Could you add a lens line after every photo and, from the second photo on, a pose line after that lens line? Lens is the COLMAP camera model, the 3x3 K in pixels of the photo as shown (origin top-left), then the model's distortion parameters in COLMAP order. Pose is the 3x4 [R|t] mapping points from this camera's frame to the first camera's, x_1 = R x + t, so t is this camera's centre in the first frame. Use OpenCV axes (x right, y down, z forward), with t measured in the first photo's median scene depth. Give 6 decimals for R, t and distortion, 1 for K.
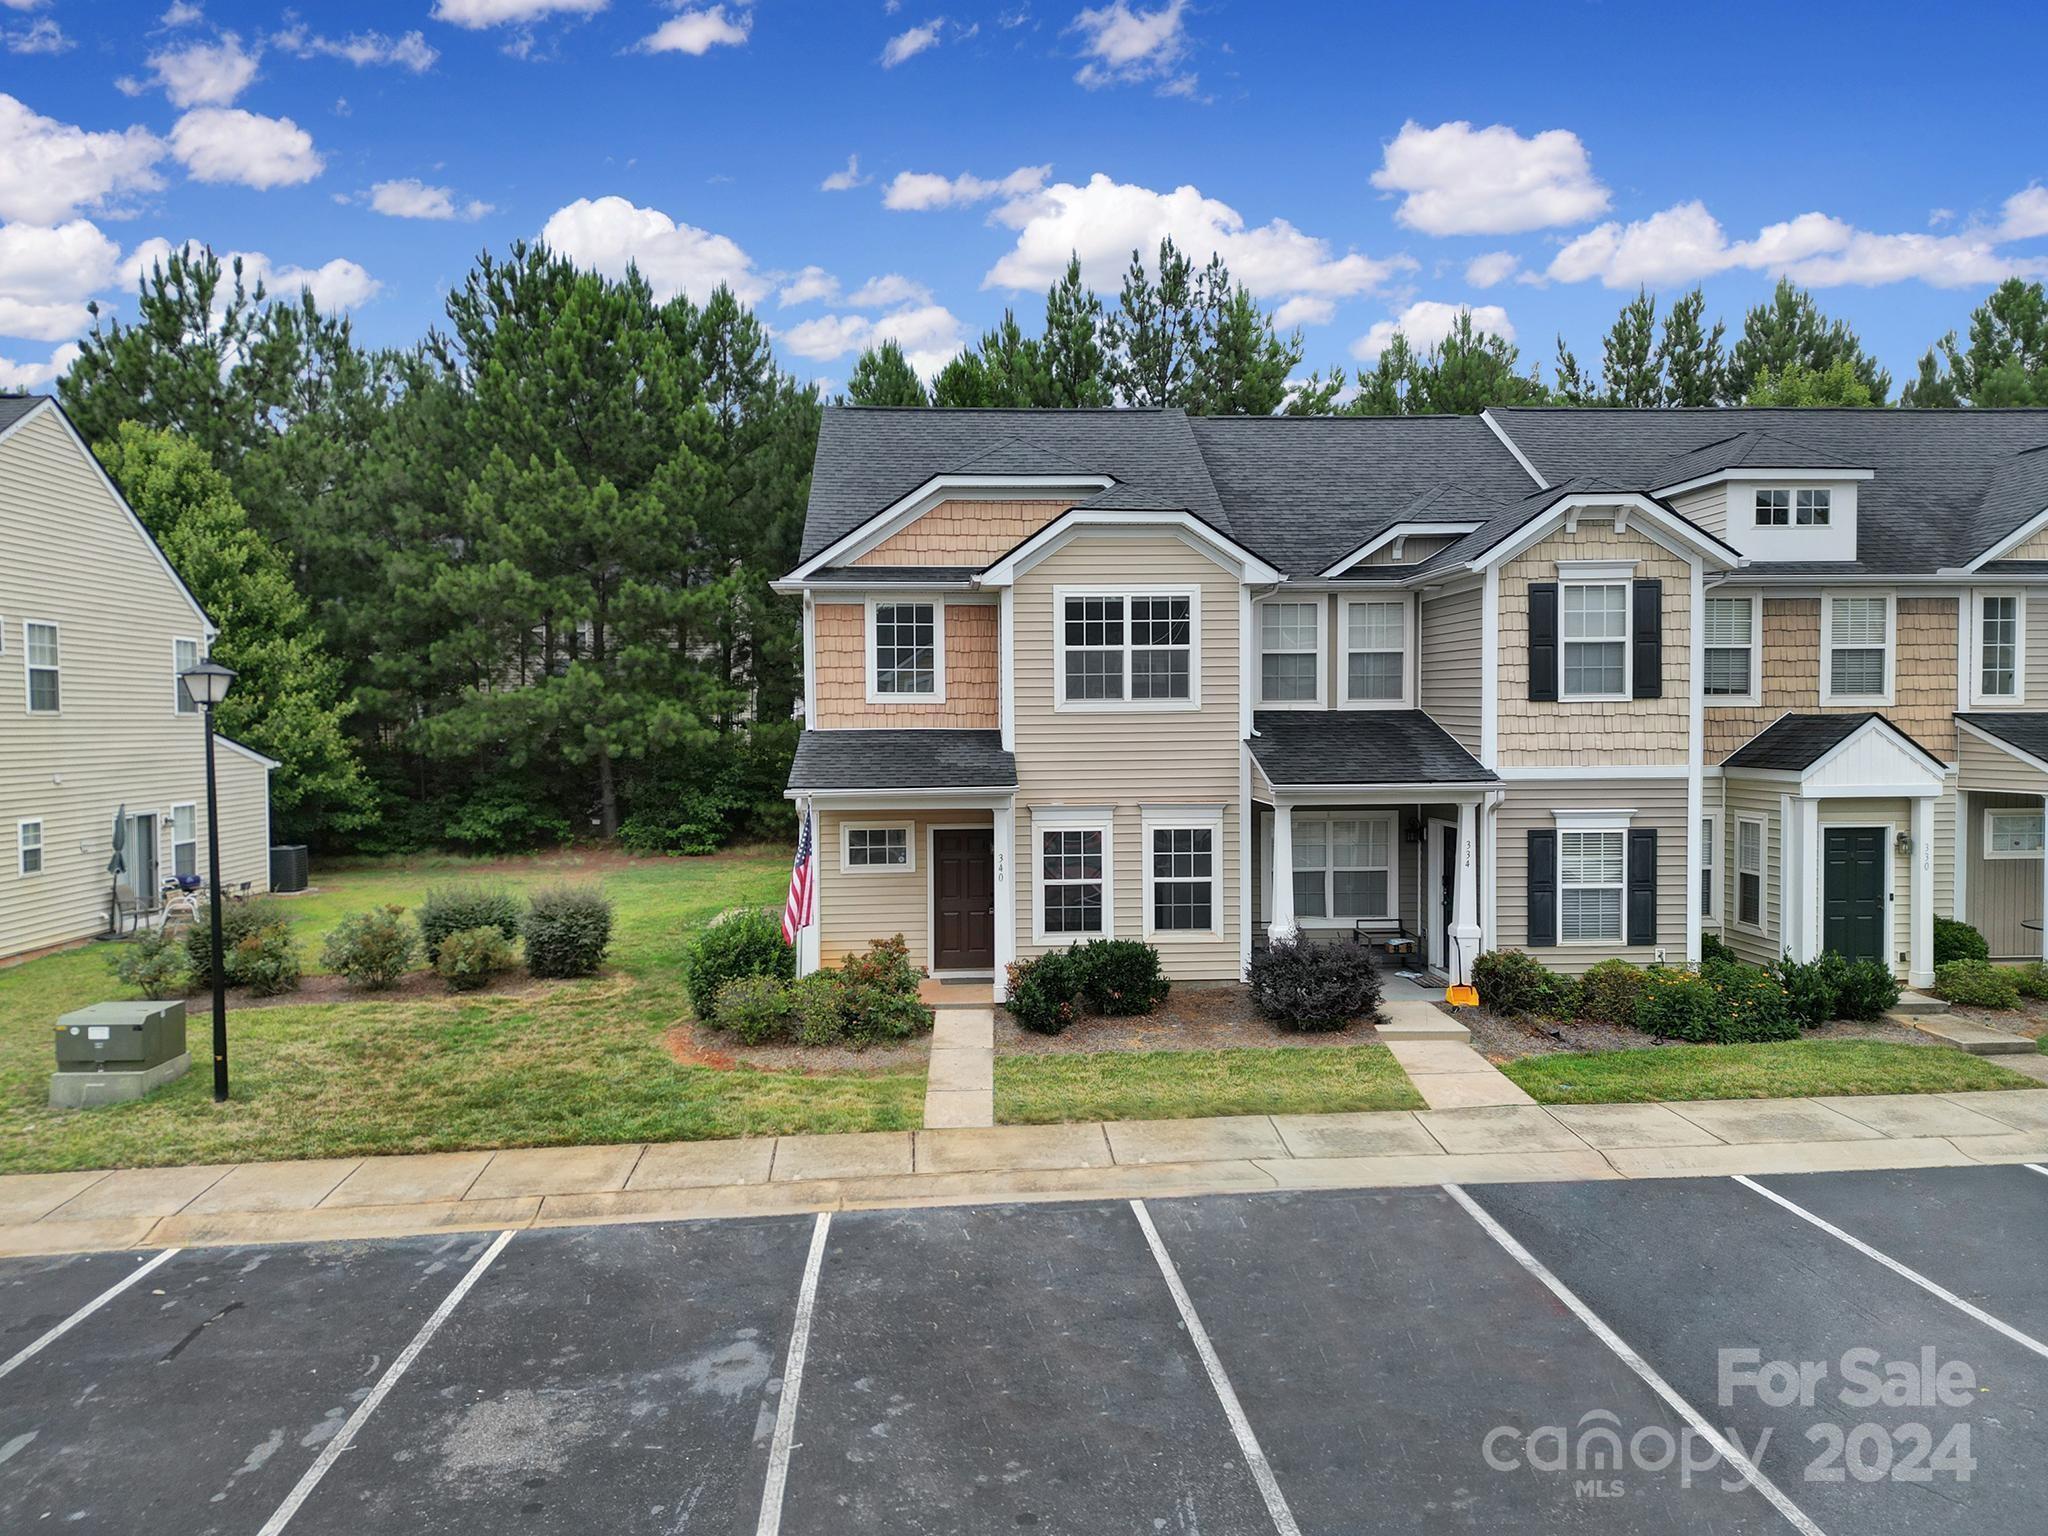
lens RADIAL K [[1428.3, 0, 1025.2], [0, 1428.3, 762.5], [0, 0, 1]] dist [0.065104, 0.000506]
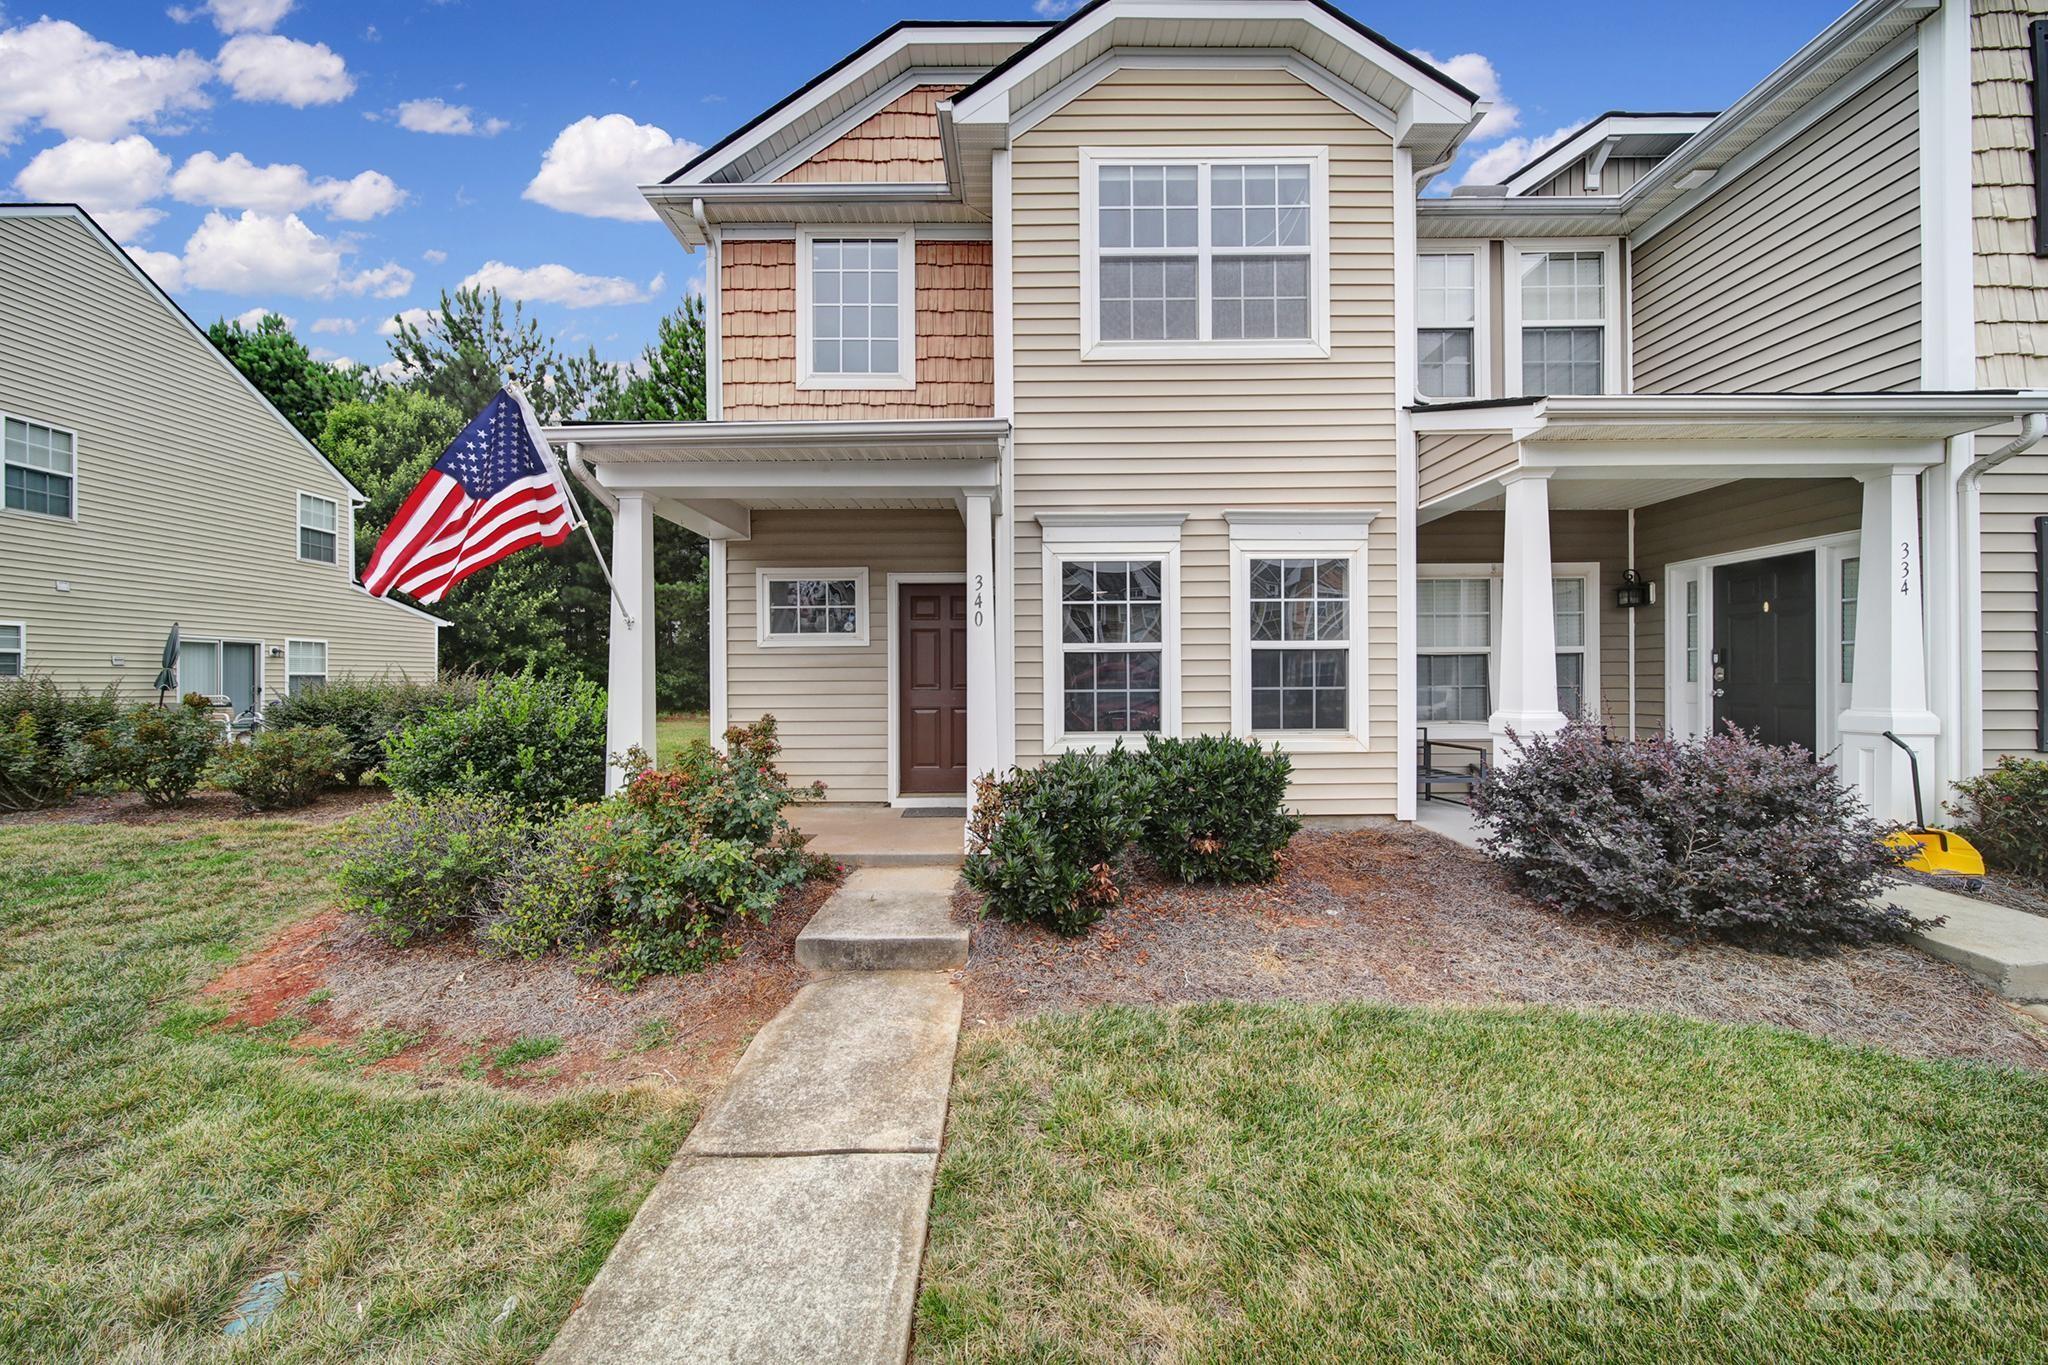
lens RADIAL K [[721.2, 0, 1025.6], [0, 721.2, 681.3], [0, 0, 1]] dist [-0.004092, -0.001033]
pose [[0.997855, 0.001320, -0.065450, 0.017192], [-0.003174, 0.999596, -0.028234, 0.105944], [0.065386, 0.028381, 0.997456, 0.698568]]
